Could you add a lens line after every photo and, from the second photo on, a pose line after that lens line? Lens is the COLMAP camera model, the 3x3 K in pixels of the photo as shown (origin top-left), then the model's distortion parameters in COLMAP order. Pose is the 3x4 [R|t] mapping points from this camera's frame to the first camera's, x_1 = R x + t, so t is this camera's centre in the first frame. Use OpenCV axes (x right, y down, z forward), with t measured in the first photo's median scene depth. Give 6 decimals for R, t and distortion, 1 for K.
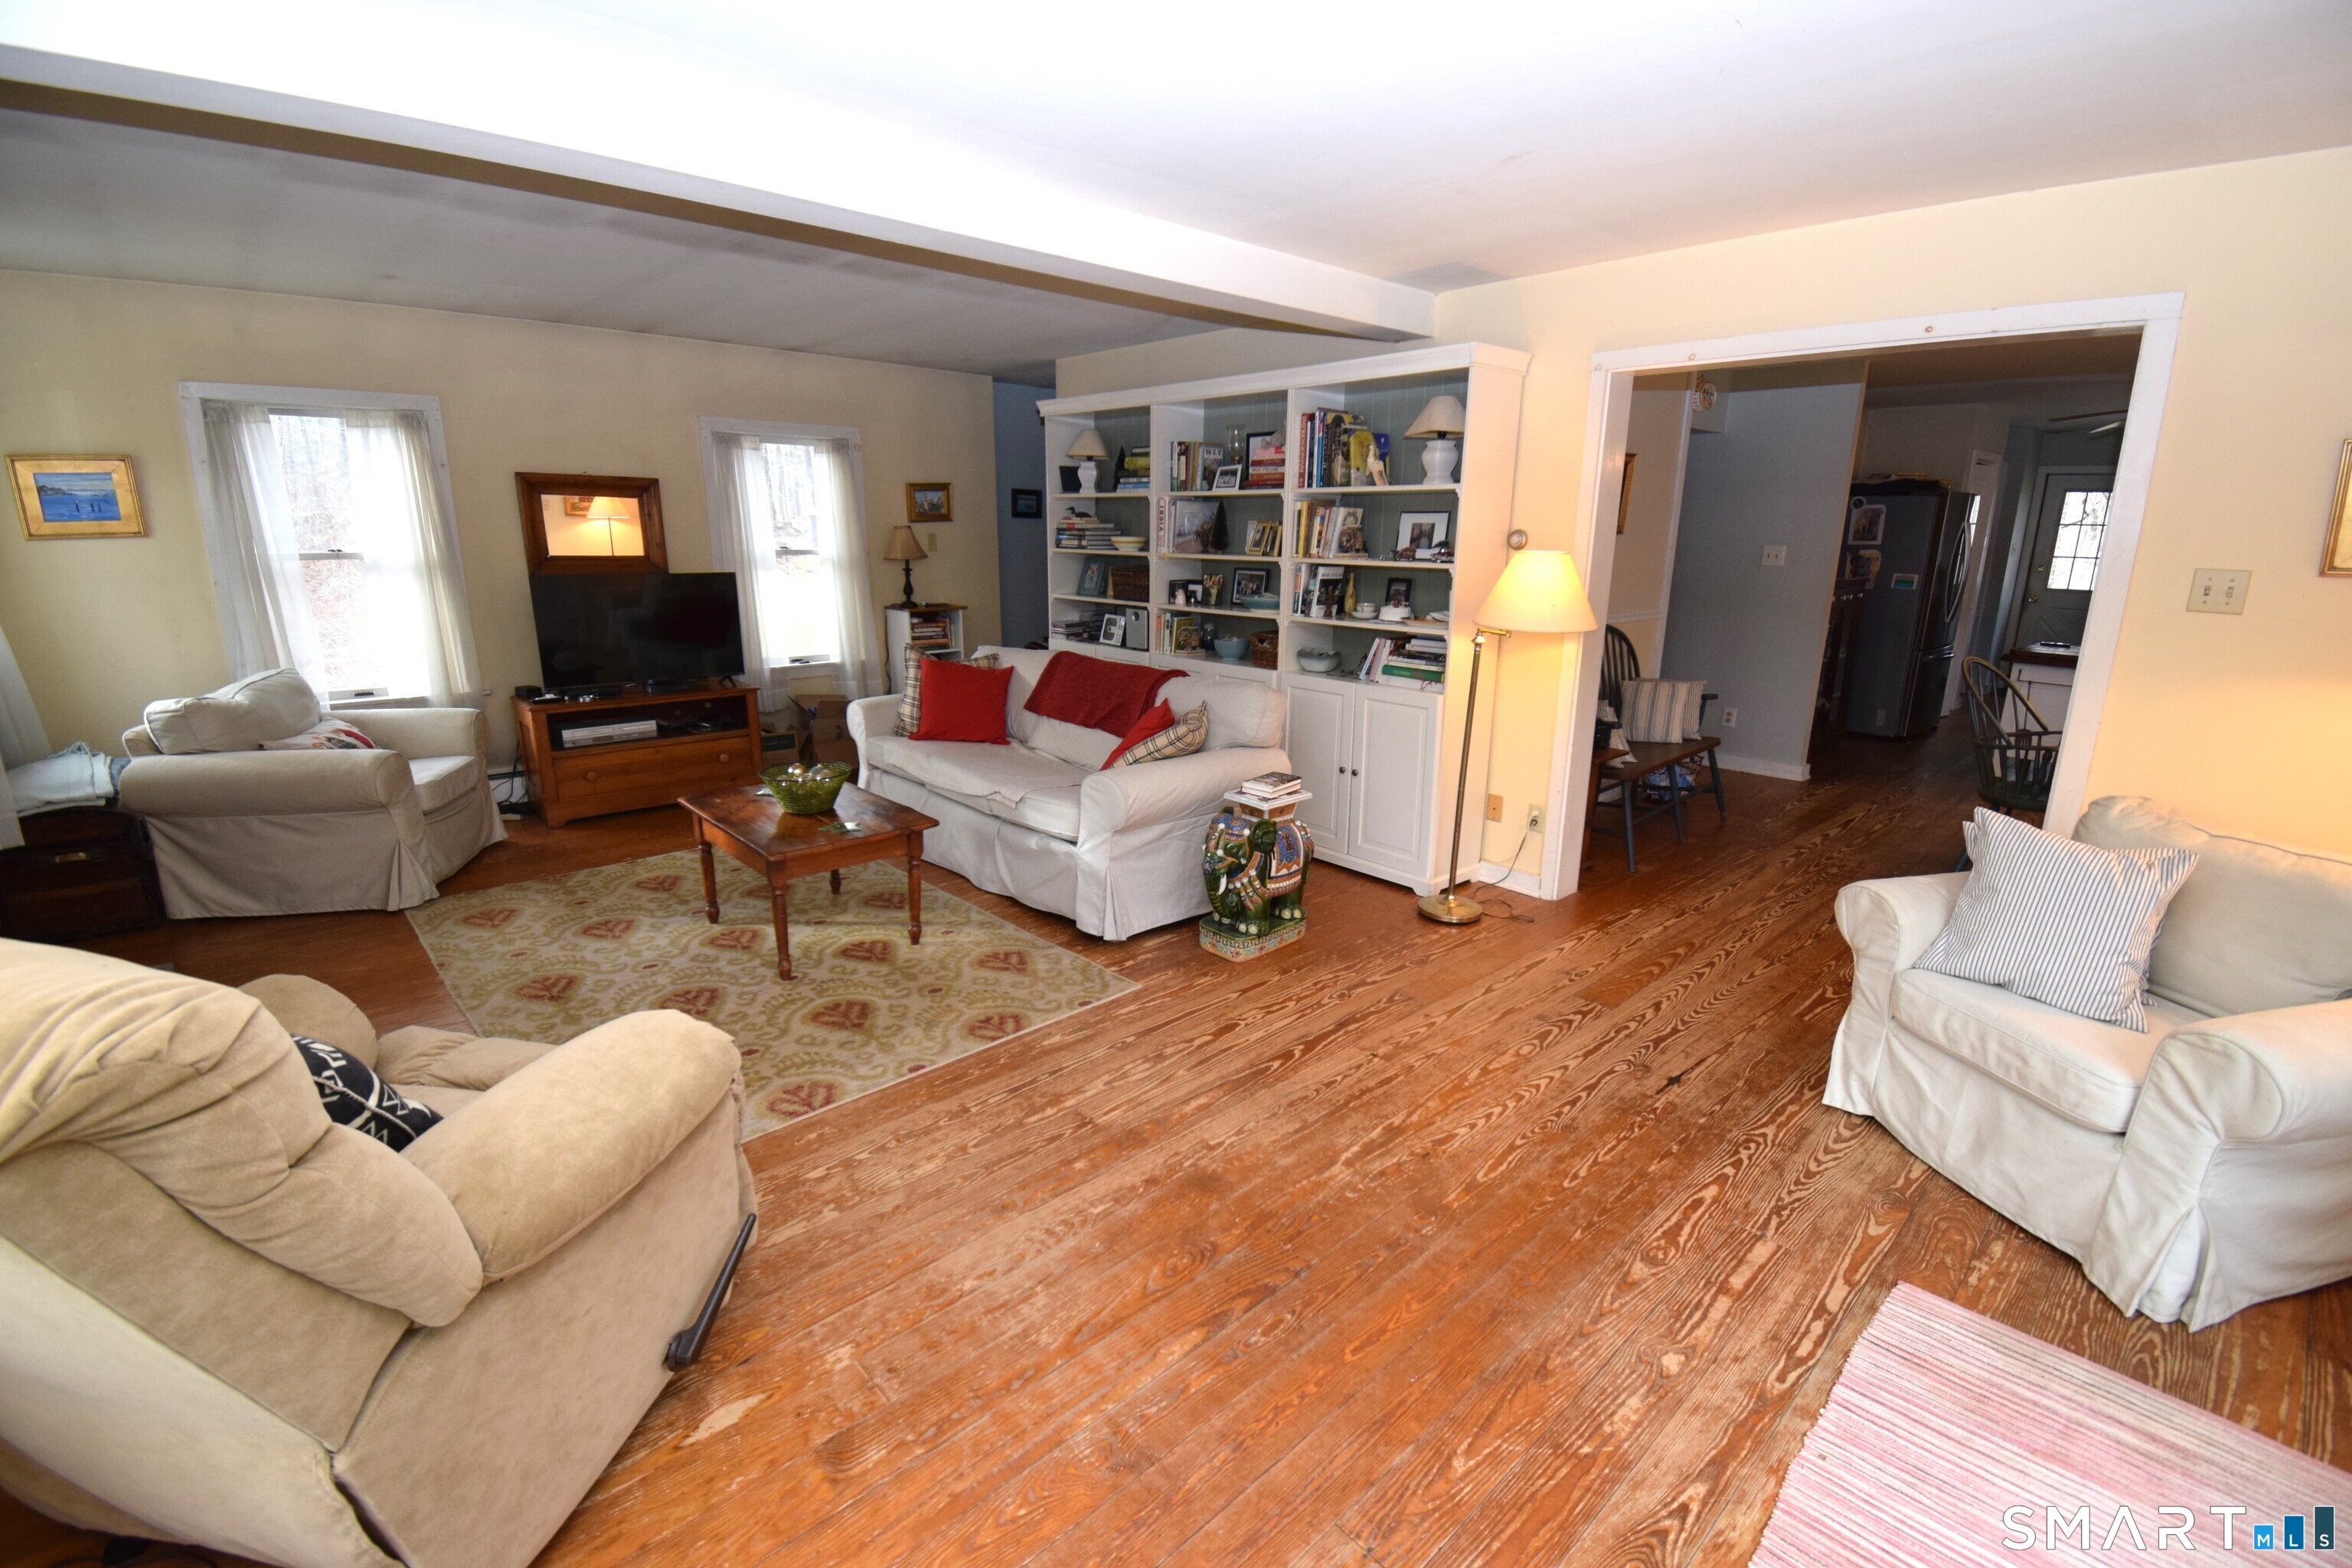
lens RADIAL K [[1031.6, 0, 1182.4], [0, 1031.6, 786.5], [0, 0, 1]] dist [0.017066, -0.023564]
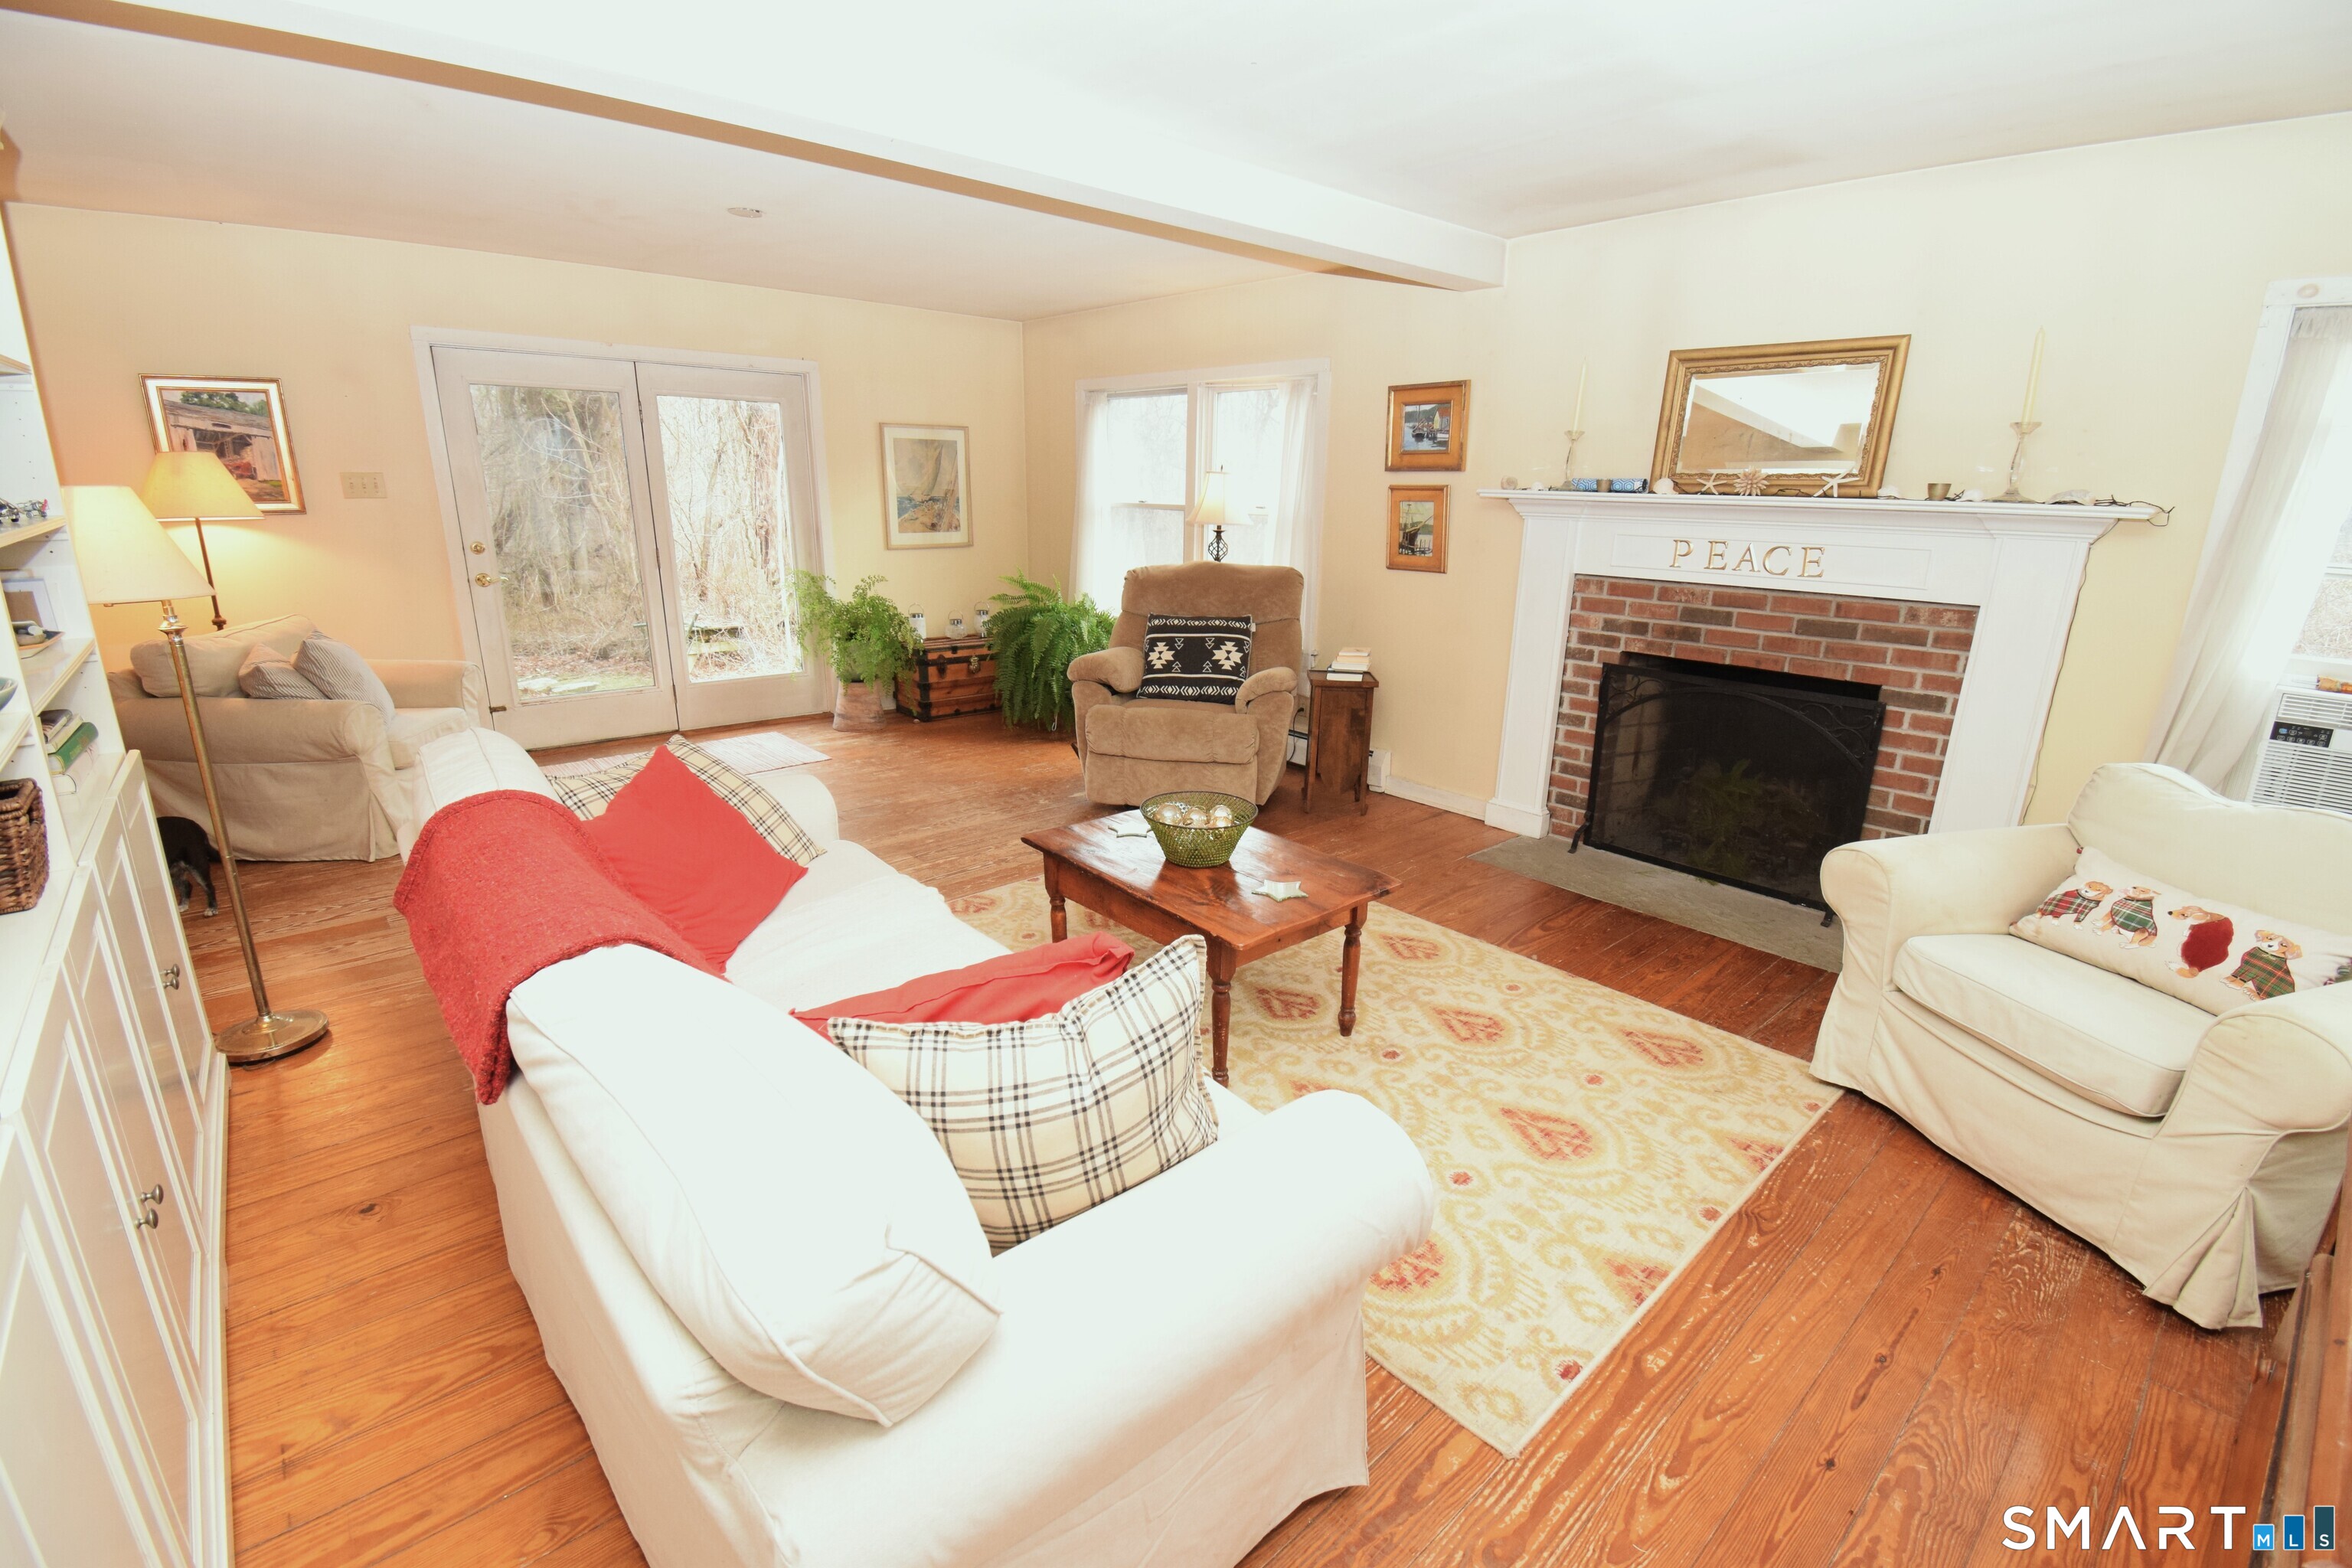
lens RADIAL K [[1031.6, 0, 1182.4], [0, 1031.6, 786.5], [0, 0, 1]] dist [0.017066, -0.023564]
pose [[-0.999293, -0.036501, 0.008973, -0.329461], [-0.026869, 0.860625, 0.508531, -0.373254], [-0.026284, 0.507930, -0.860997, 1.498996]]
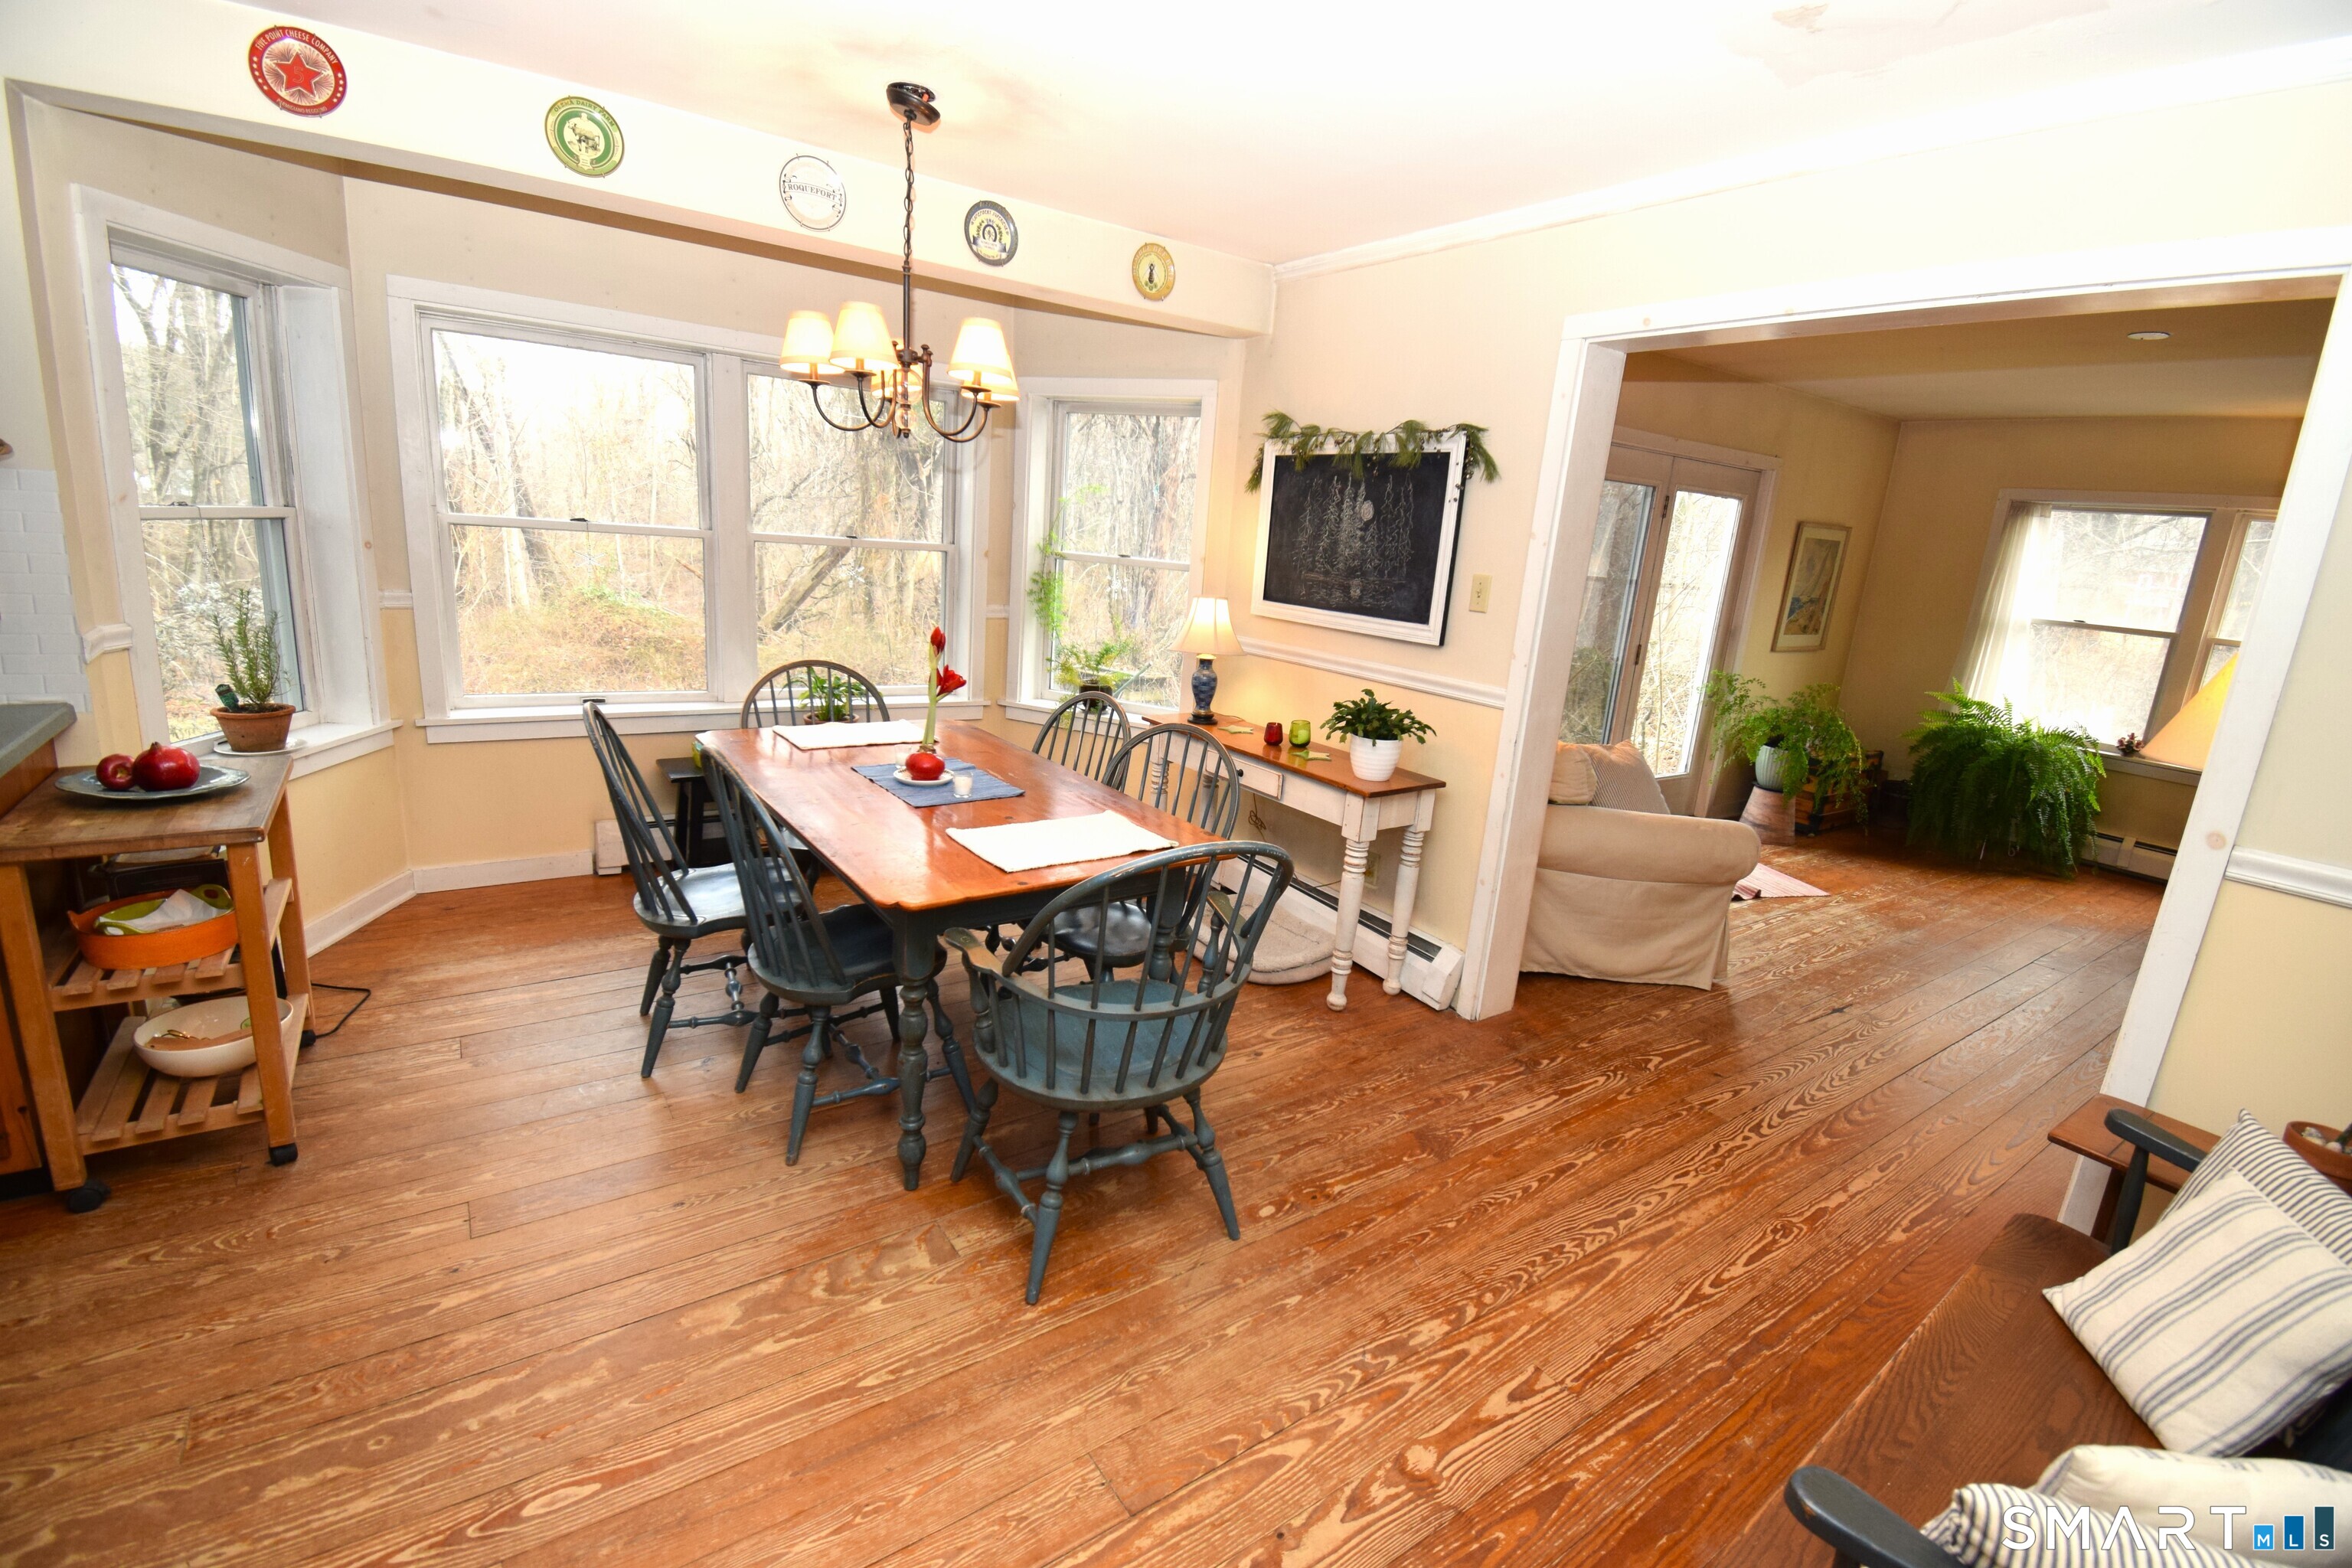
lens RADIAL K [[1031.6, 0, 1182.4], [0, 1031.6, 786.5], [0, 0, 1]] dist [0.017066, -0.023564]
pose [[-0.987160, -0.115589, 0.110246, 0.831670], [-0.049960, 0.878981, 0.474232, -0.369271], [-0.151720, 0.462635, -0.873470, 1.508249]]
